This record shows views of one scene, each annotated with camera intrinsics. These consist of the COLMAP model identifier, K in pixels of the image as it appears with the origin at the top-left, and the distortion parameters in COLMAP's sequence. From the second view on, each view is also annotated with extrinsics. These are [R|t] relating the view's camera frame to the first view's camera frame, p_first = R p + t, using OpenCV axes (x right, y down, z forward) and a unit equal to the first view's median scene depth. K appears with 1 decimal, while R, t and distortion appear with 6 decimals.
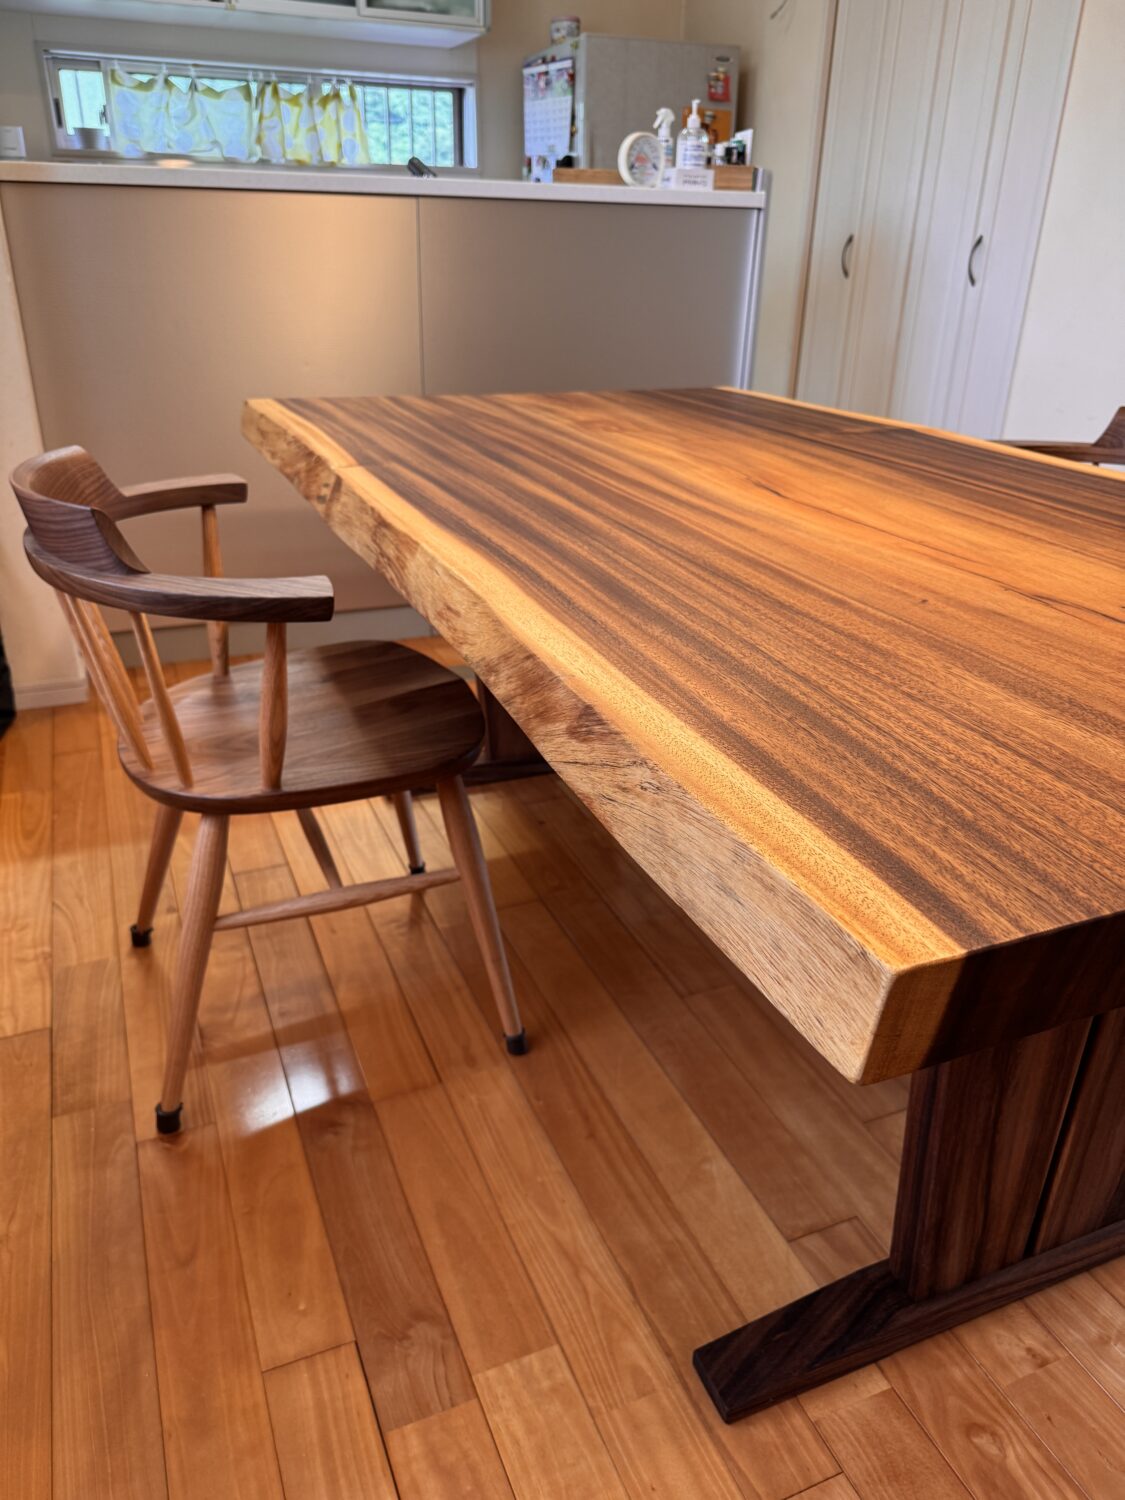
lens RADIAL K [[1072.6, 0, 562.5], [0, 1072.6, 750.0], [0, 0, 1]] dist [0.088314, -0.109934]
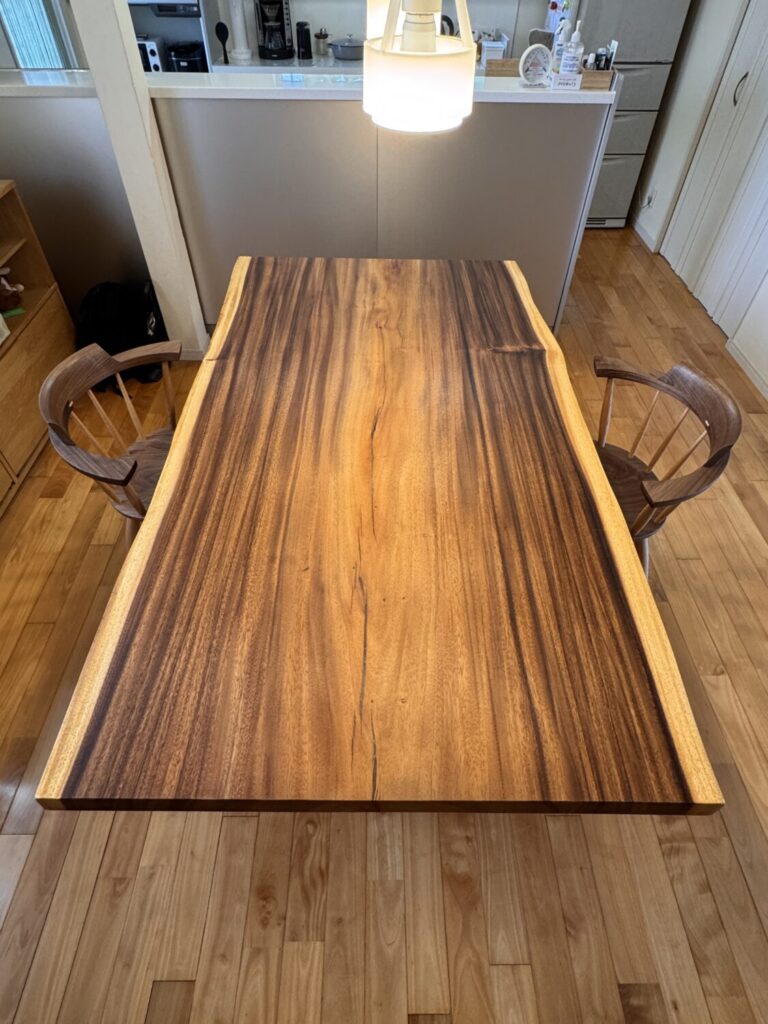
lens RADIAL K [[571.3, 0, 384.0], [0, 571.3, 512.0], [0, 0, 1]] dist [-0.002974, 0.000664]
pose [[0.923695, 0.278125, -0.263503, 0.781819], [-0.158190, 0.903265, 0.398859, -0.766212], [0.348945, -0.326740, 0.878338, 0.035681]]
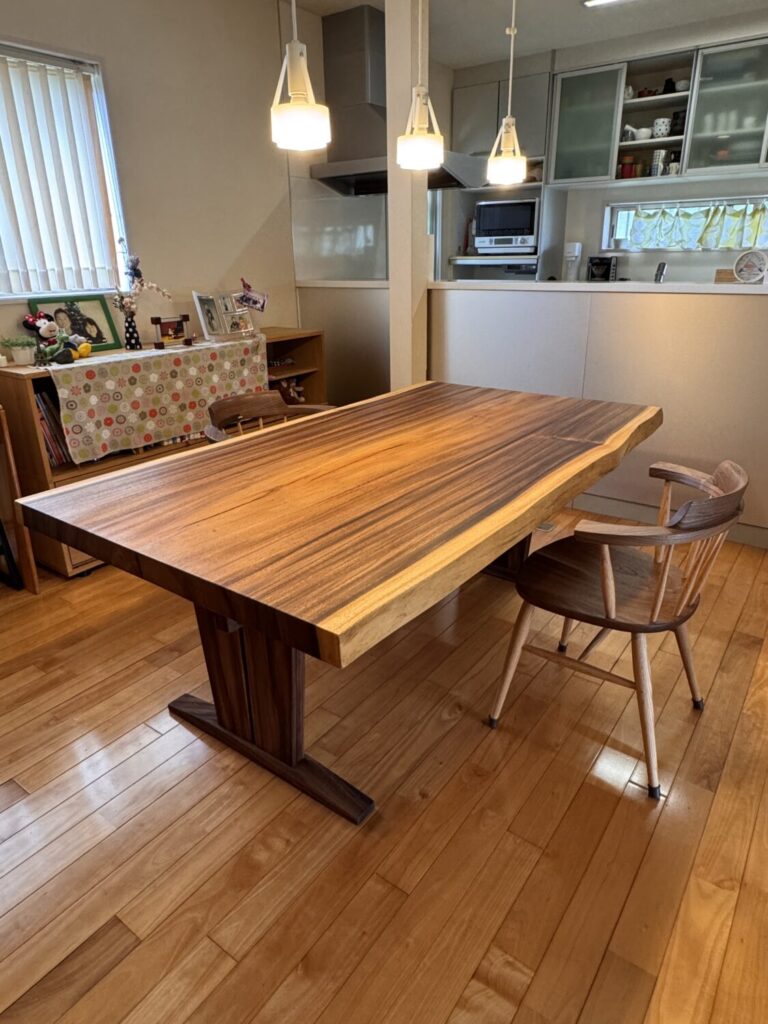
lens RADIAL K [[646.1, 0, 384.0], [0, 646.1, 512.0], [0, 0, 1]] dist [-0.001752, 0.000950]
pose [[0.510501, 0.292230, -0.808697, 2.004450], [-0.339527, 0.932564, 0.122660, -0.402874], [0.790006, 0.211956, 0.575295, 0.296547]]
